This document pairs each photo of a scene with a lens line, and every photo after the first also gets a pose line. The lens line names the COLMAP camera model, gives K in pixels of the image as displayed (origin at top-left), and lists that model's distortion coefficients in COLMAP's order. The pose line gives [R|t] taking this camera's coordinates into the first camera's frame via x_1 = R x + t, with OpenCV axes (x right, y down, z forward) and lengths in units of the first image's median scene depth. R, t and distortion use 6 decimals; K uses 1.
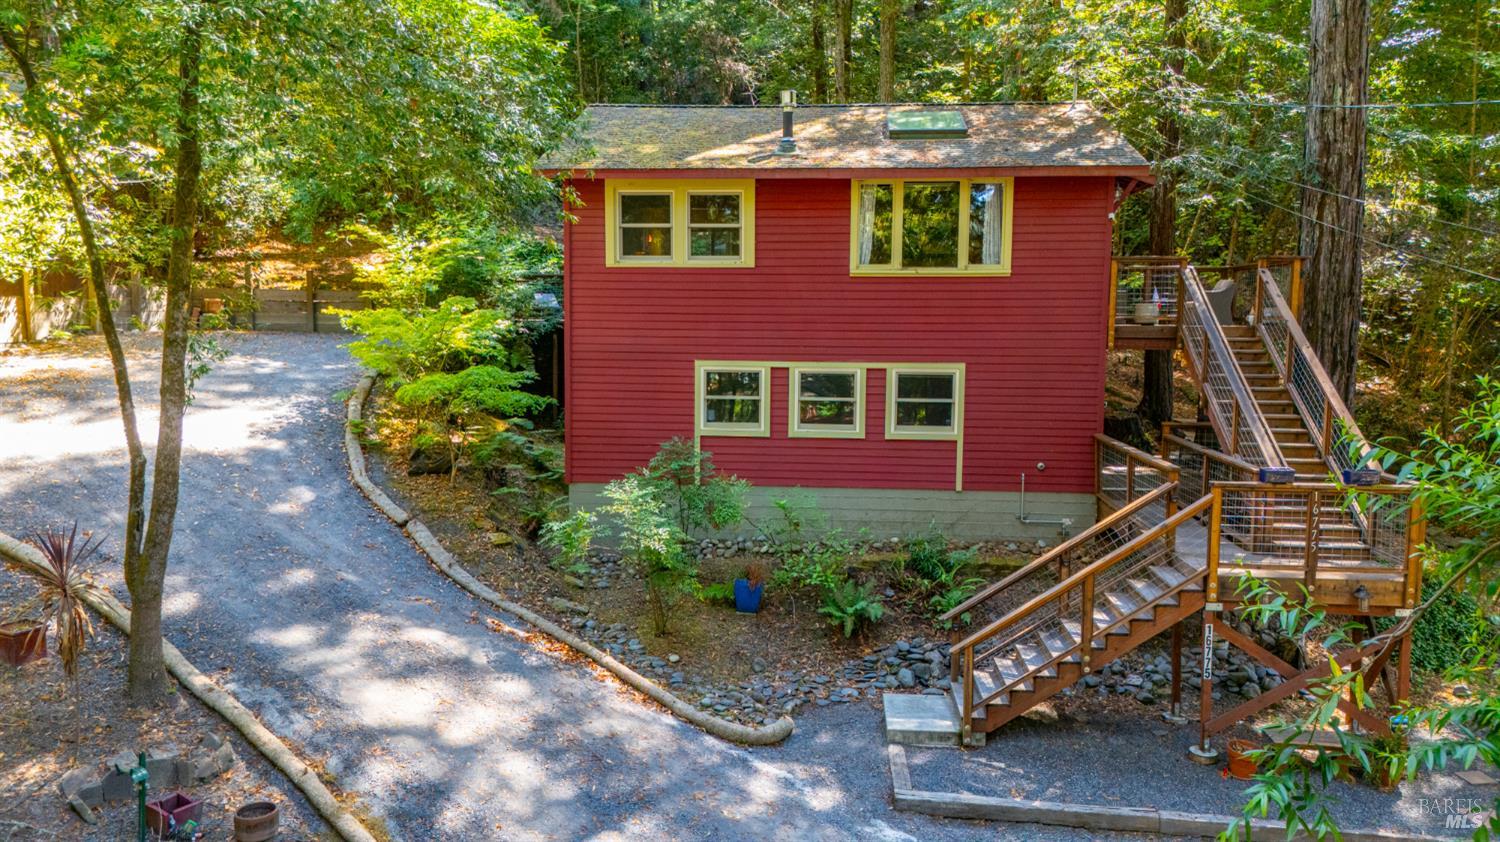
lens RADIAL K [[1103.8, 0, 750.0], [0, 1103.8, 421.0], [0, 0, 1]] dist [0.084206, -0.094878]
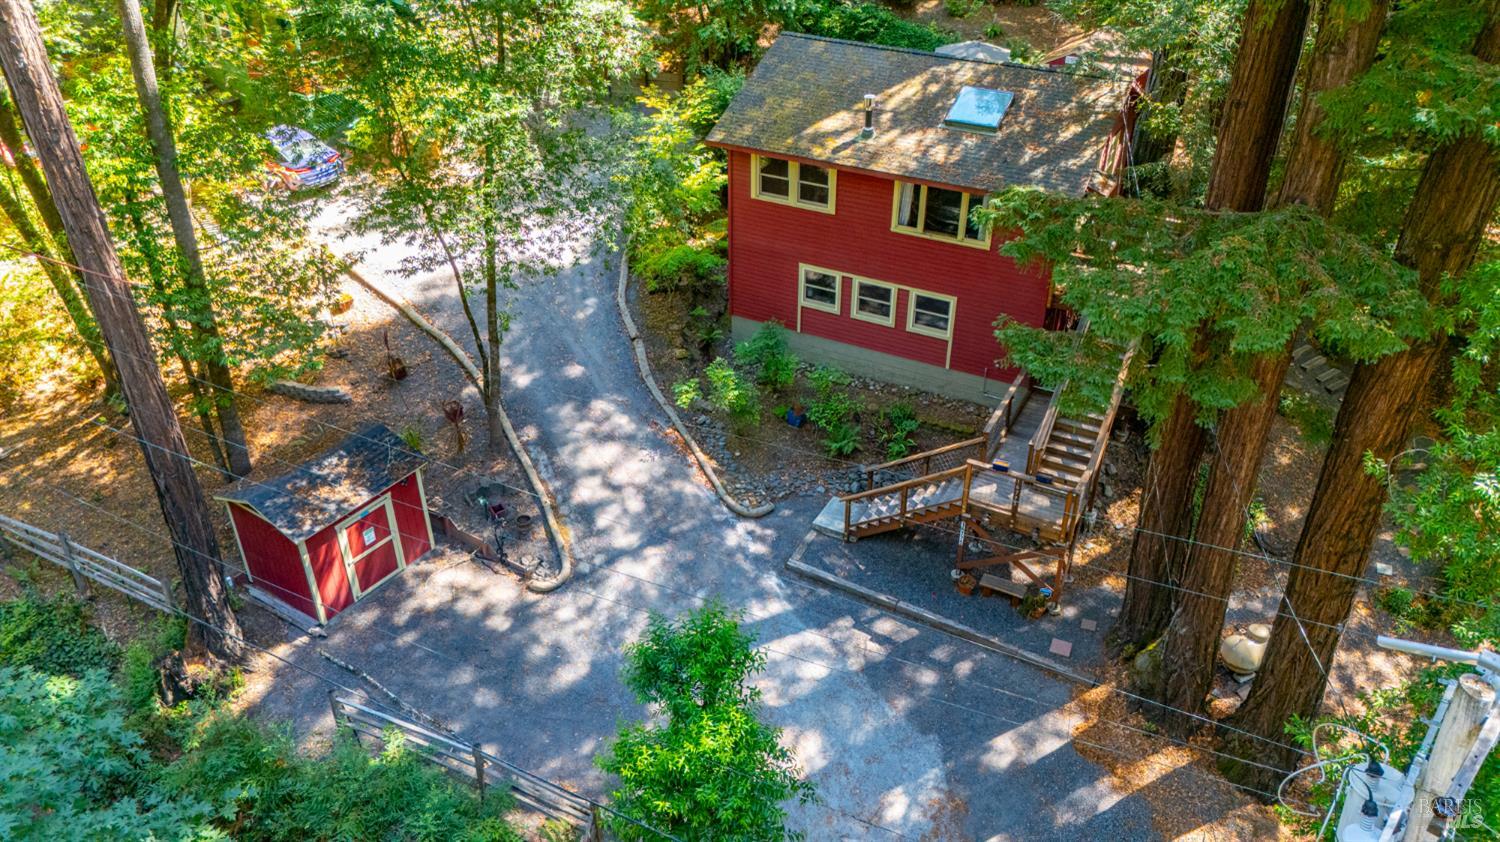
lens RADIAL K [[1103.8, 0, 750.0], [0, 1103.8, 421.0], [0, 0, 1]] dist [0.084206, -0.094878]
pose [[0.912631, 0.211758, -0.349663, 0.504331], [-0.027740, 0.885480, 0.463849, -0.604201], [0.407843, -0.413623, 0.813990, -0.445747]]
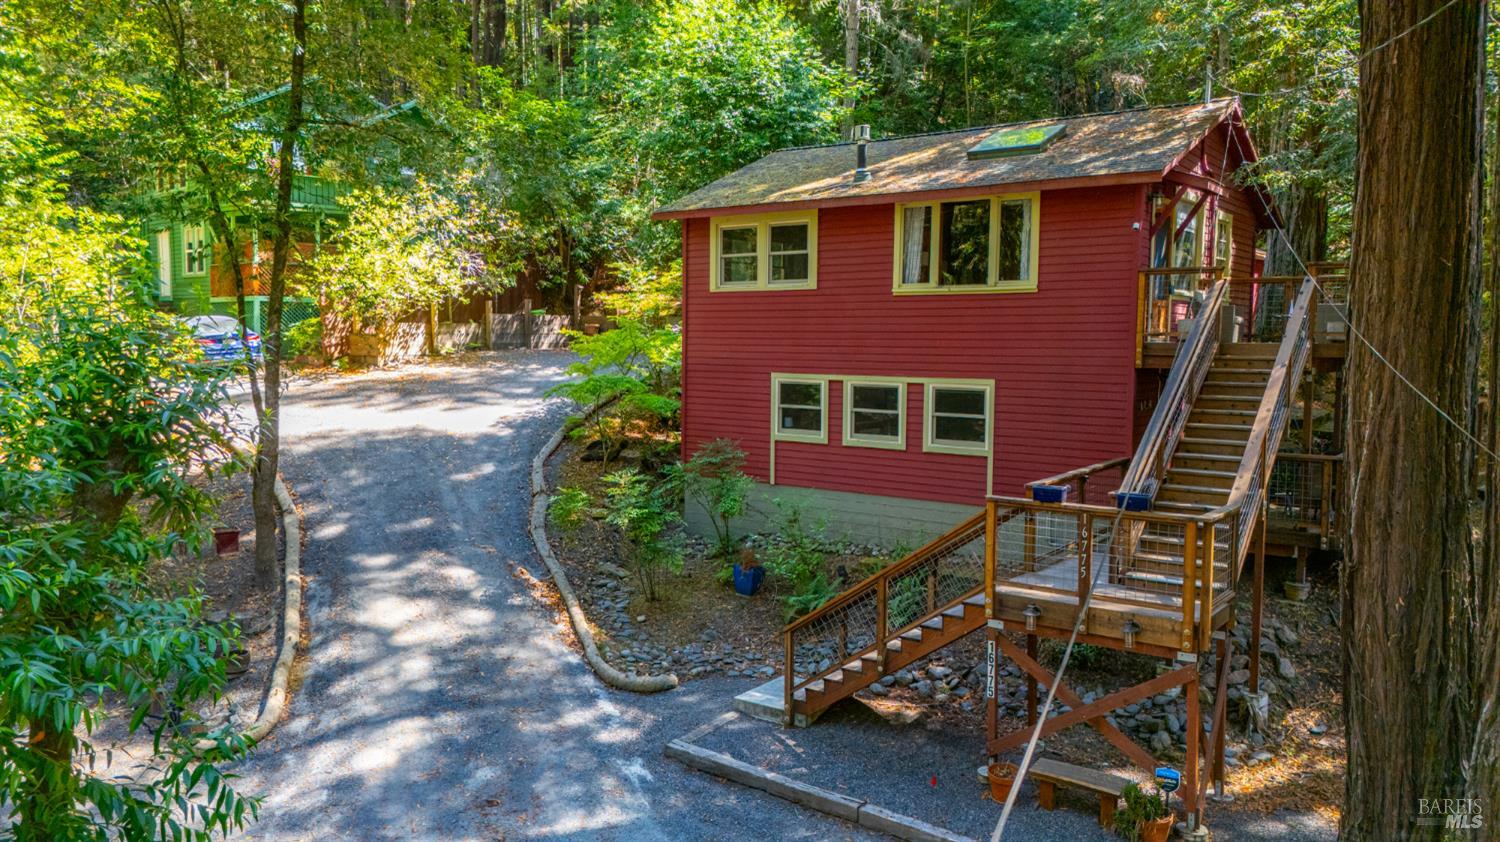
lens RADIAL K [[1103.8, 0, 750.0], [0, 1103.8, 421.0], [0, 0, 1]] dist [0.084206, -0.094878]
pose [[0.851794, 0.038301, -0.522475, 0.526169], [-0.050463, 0.998685, -0.009060, 0.005350], [0.521441, 0.034083, 0.852606, 0.033282]]
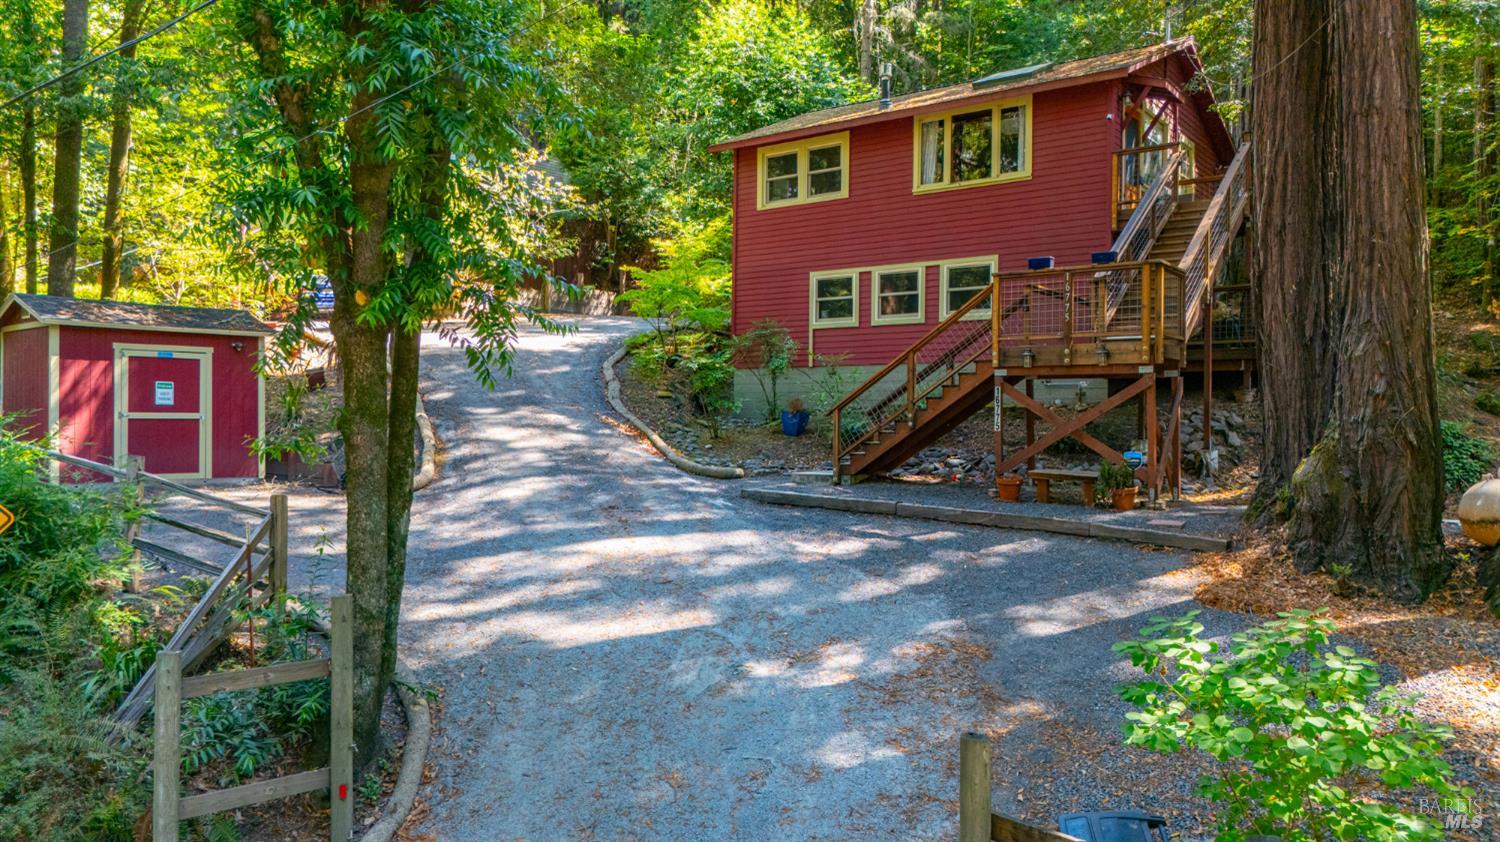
lens RADIAL K [[1103.8, 0, 750.0], [0, 1103.8, 421.0], [0, 0, 1]] dist [0.084206, -0.094878]
pose [[0.849755, -0.002488, -0.527172, 0.600281], [-0.050574, 0.994992, -0.086216, 0.246359], [0.524747, 0.099924, 0.845373, -0.153209]]
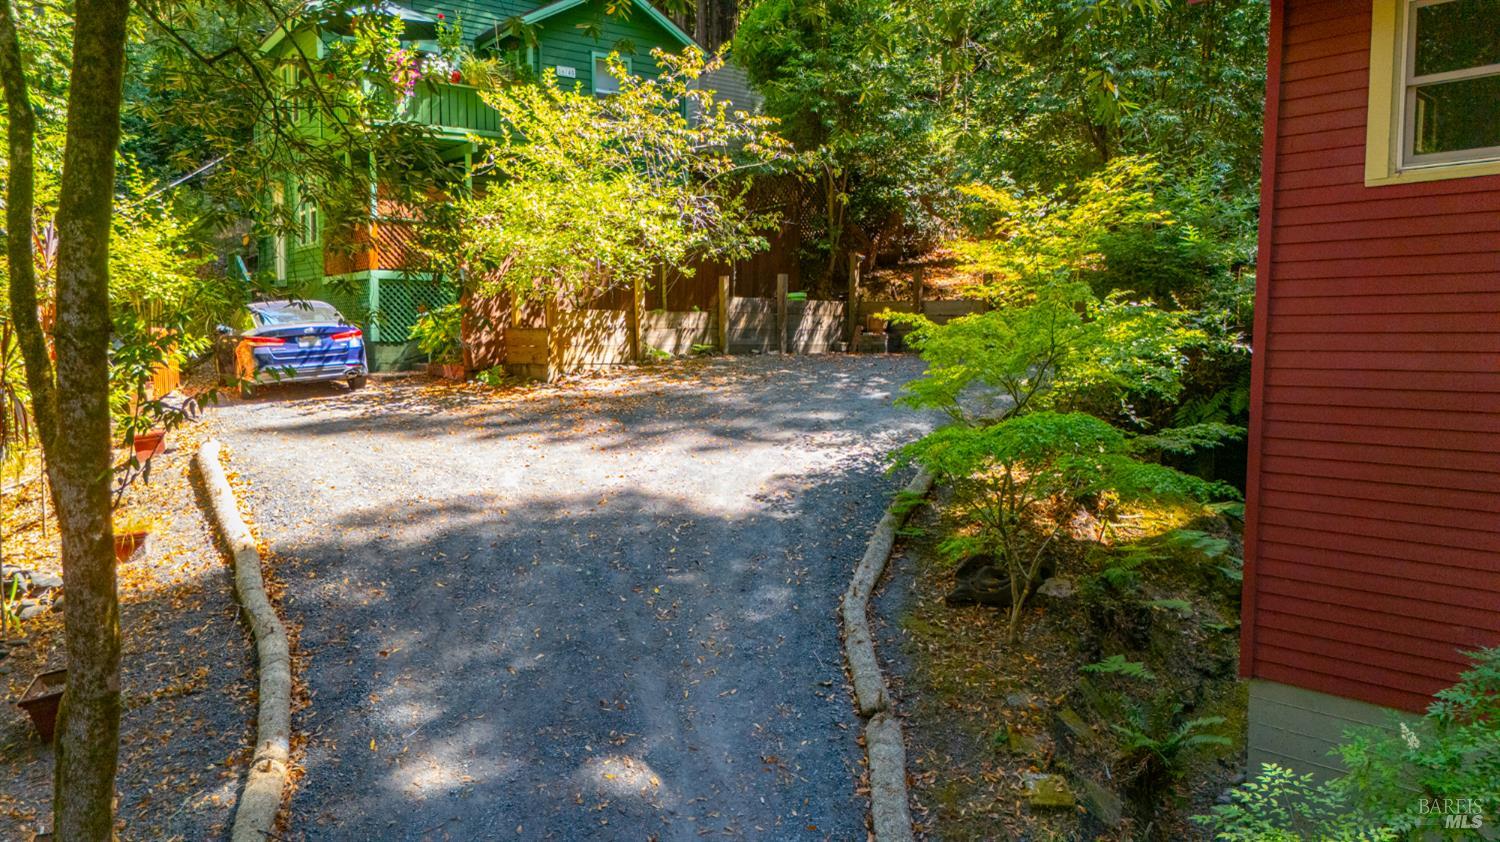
lens RADIAL K [[1103.8, 0, 750.0], [0, 1103.8, 421.0], [0, 0, 1]] dist [0.084206, -0.094878]
pose [[0.741840, 0.044028, -0.669130, -0.014918], [-0.064168, 0.997924, -0.005478, -0.033526], [0.667500, 0.047000, 0.743125, 0.540170]]
